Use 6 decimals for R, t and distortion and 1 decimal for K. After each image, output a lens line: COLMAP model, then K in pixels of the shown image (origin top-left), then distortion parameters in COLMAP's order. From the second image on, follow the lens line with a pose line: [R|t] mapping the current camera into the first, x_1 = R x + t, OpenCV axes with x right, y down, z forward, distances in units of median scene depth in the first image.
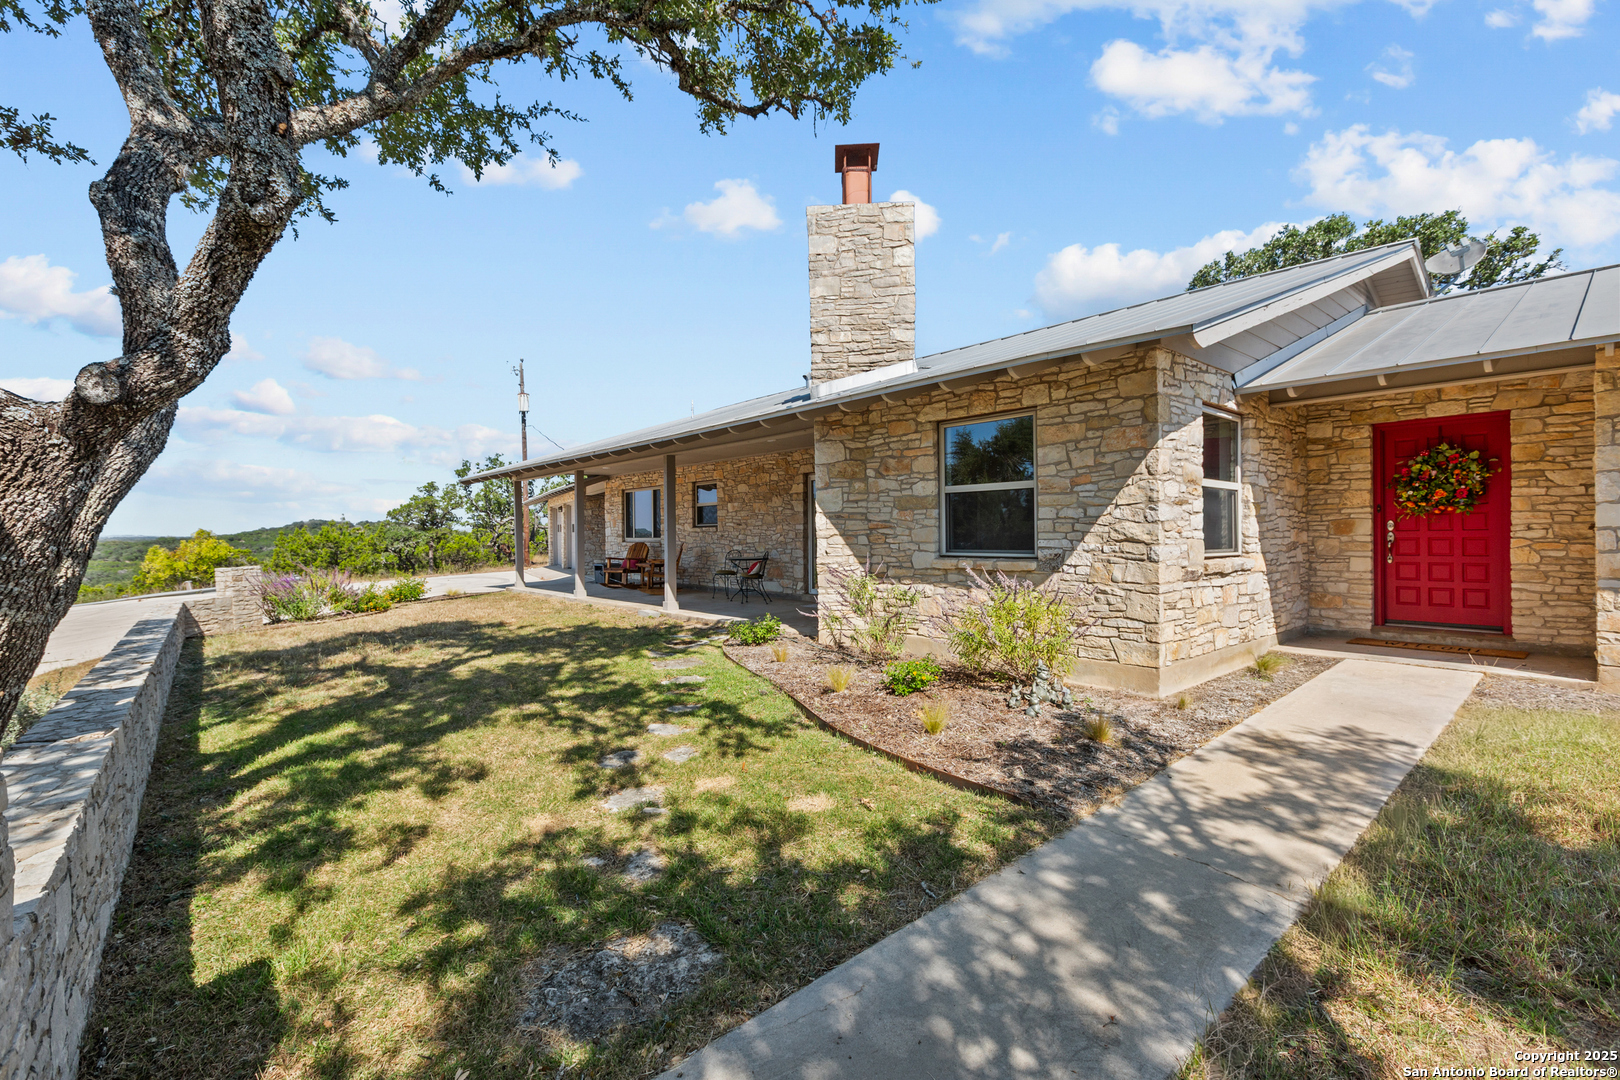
lens RADIAL K [[716.2, 0, 805.0], [0, 716.2, 535.3], [0, 0, 1]] dist [0.000775, -0.000253]
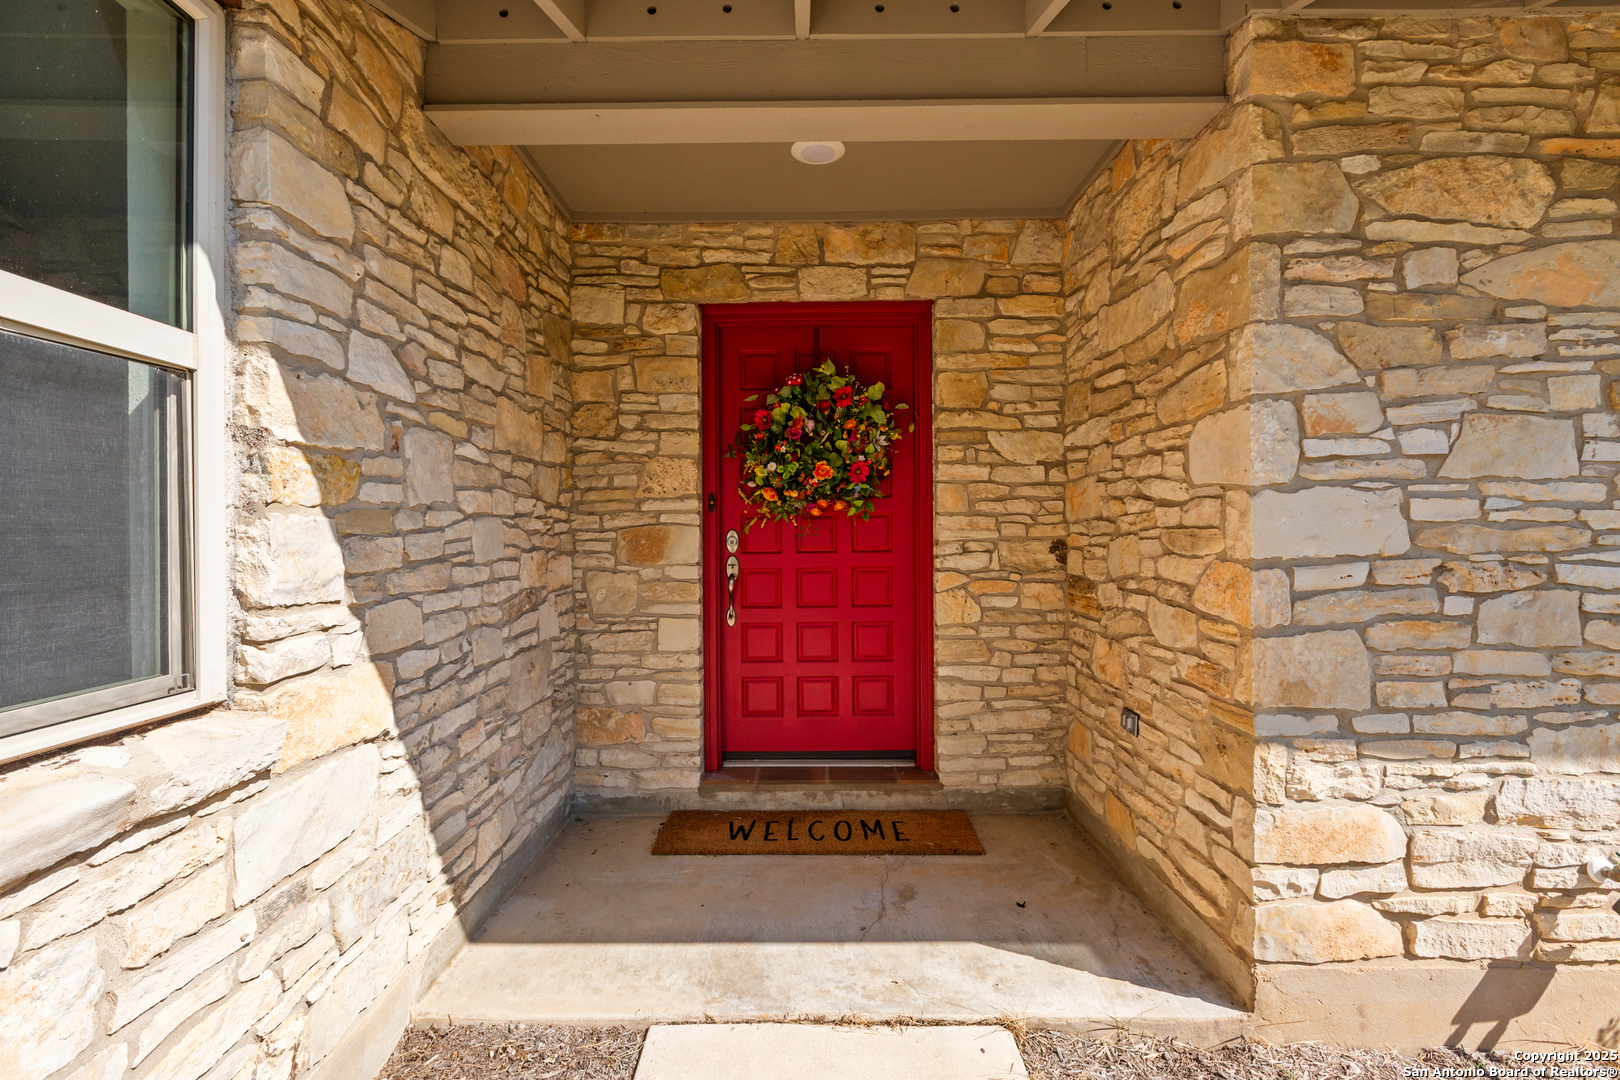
lens RADIAL K [[716.2, 0, 807.6], [0, 716.2, 533.0], [0, 0, 1]] dist [0.000775, -0.000253]
pose [[0.651072, 0.004126, 0.759005, 0.552123], [0.001178, 0.999979, -0.006446, -0.017308], [-0.759015, 0.005091, 0.651053, 0.730910]]
